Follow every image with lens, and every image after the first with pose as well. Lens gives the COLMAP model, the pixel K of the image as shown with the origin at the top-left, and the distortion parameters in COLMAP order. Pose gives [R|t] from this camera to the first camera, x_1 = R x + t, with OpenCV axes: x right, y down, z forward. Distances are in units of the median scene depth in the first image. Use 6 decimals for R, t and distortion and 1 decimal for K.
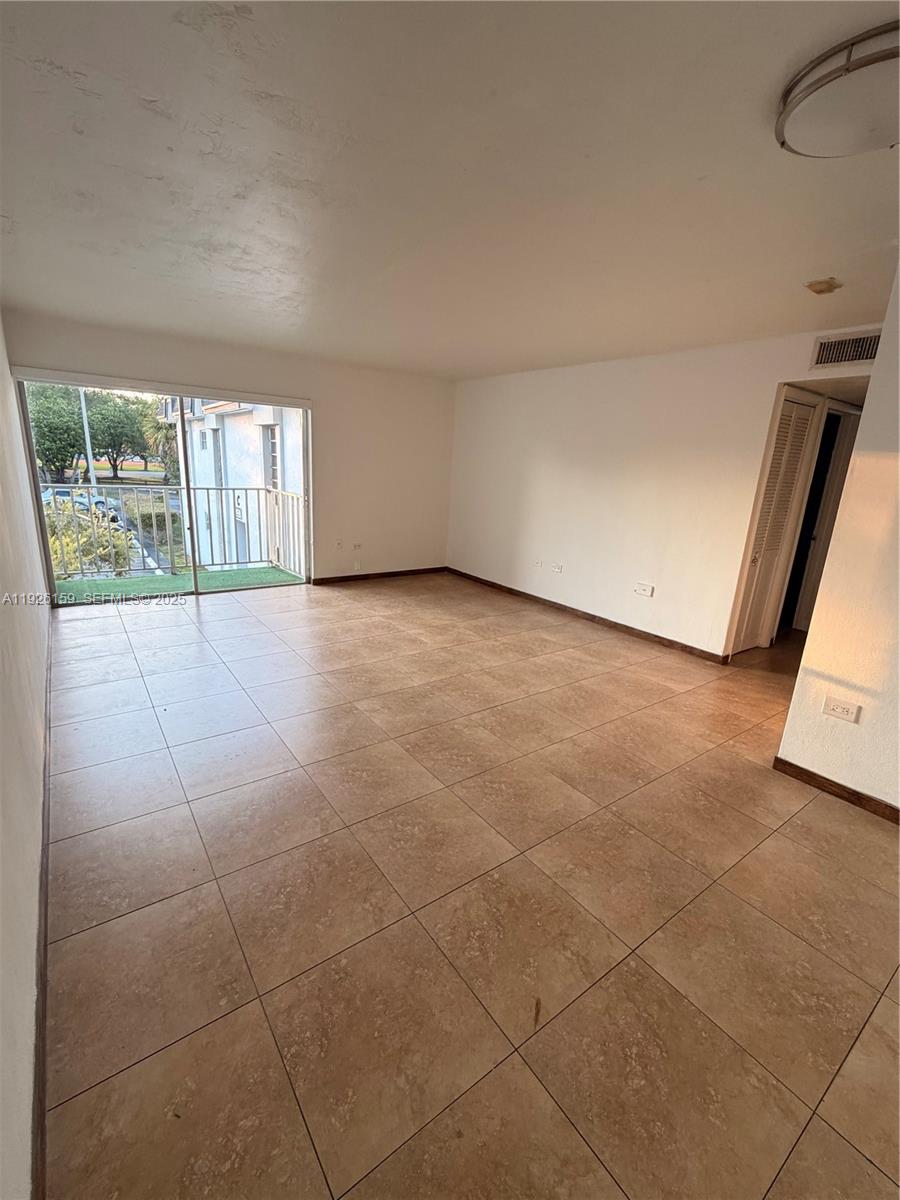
lens RADIAL K [[519.4, 0, 448.7], [0, 519.4, 608.5], [0, 0, 1]] dist [0.000723, -0.000107]
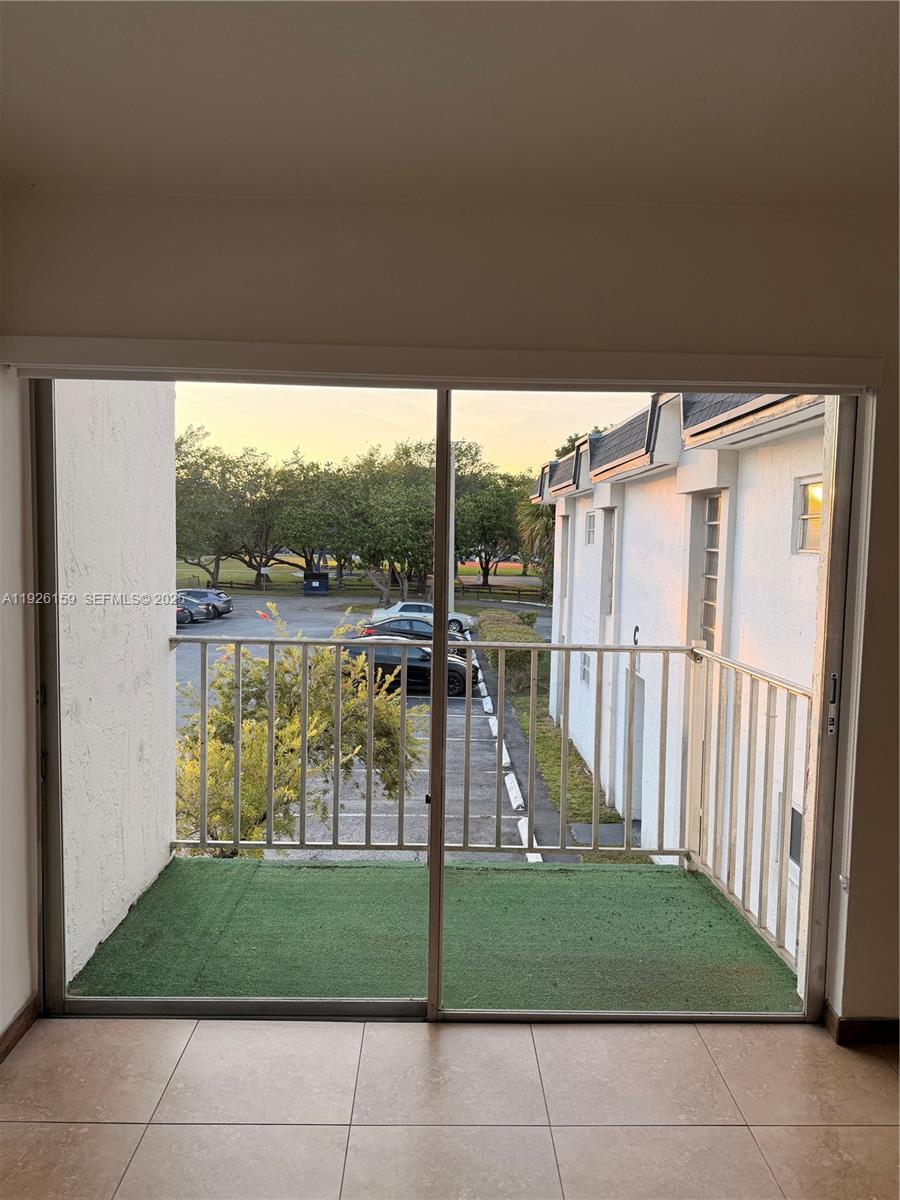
lens RADIAL K [[839.4, 0, 443.3], [0, 839.4, 602.9], [0, 0, 1]] dist [0.004325, -0.014350]
pose [[0.815733, 0.006544, -0.578392, -0.092386], [-0.133160, 0.975204, -0.176767, -0.080483], [0.562893, 0.221213, 0.796377, 0.259267]]
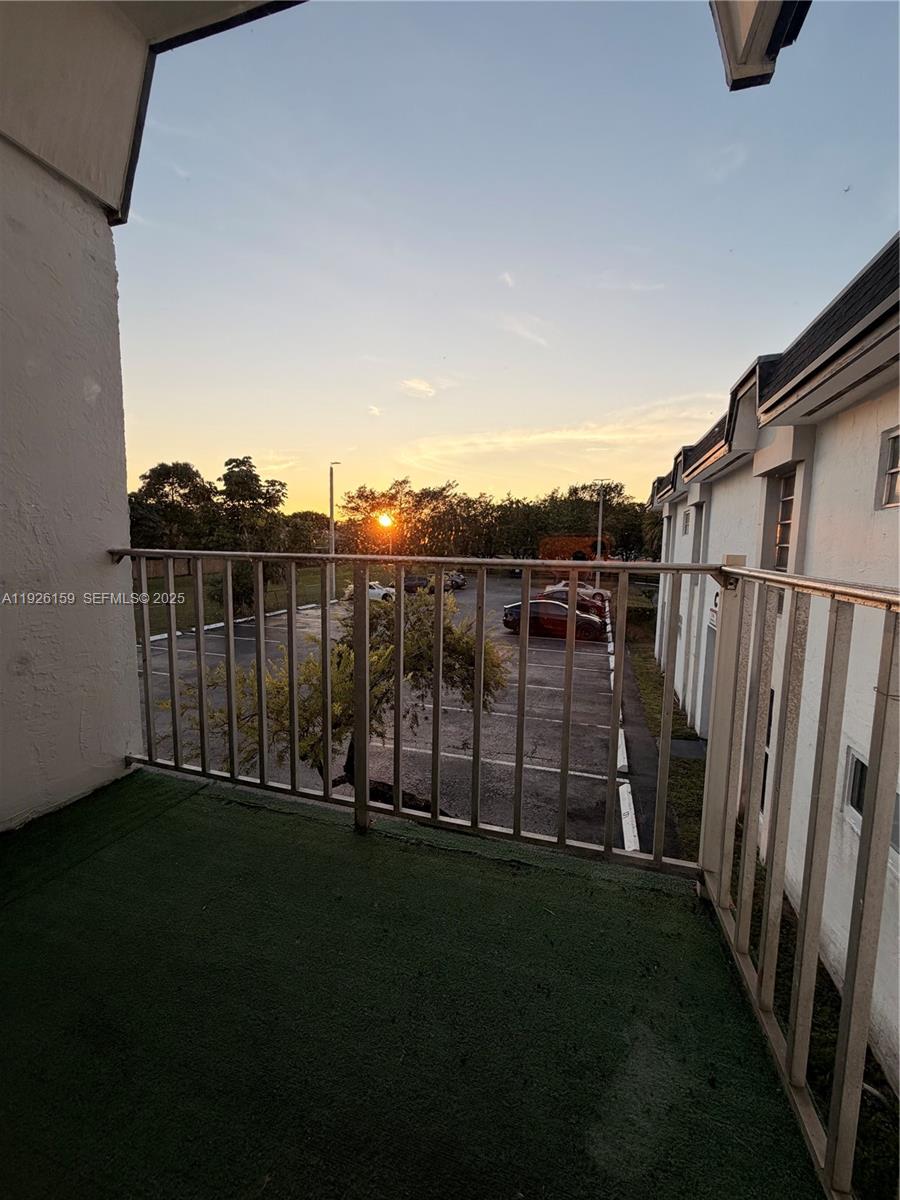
lens RADIAL K [[477.9, 0, 453.9], [0, 477.9, 600.8], [0, 0, 1]] dist [-0.004334, 0.001176]
pose [[0.604692, 0.046572, -0.795097, -0.145055], [-0.198733, 0.975535, -0.094001, -0.099471], [0.771267, 0.214854, 0.599153, 0.449252]]
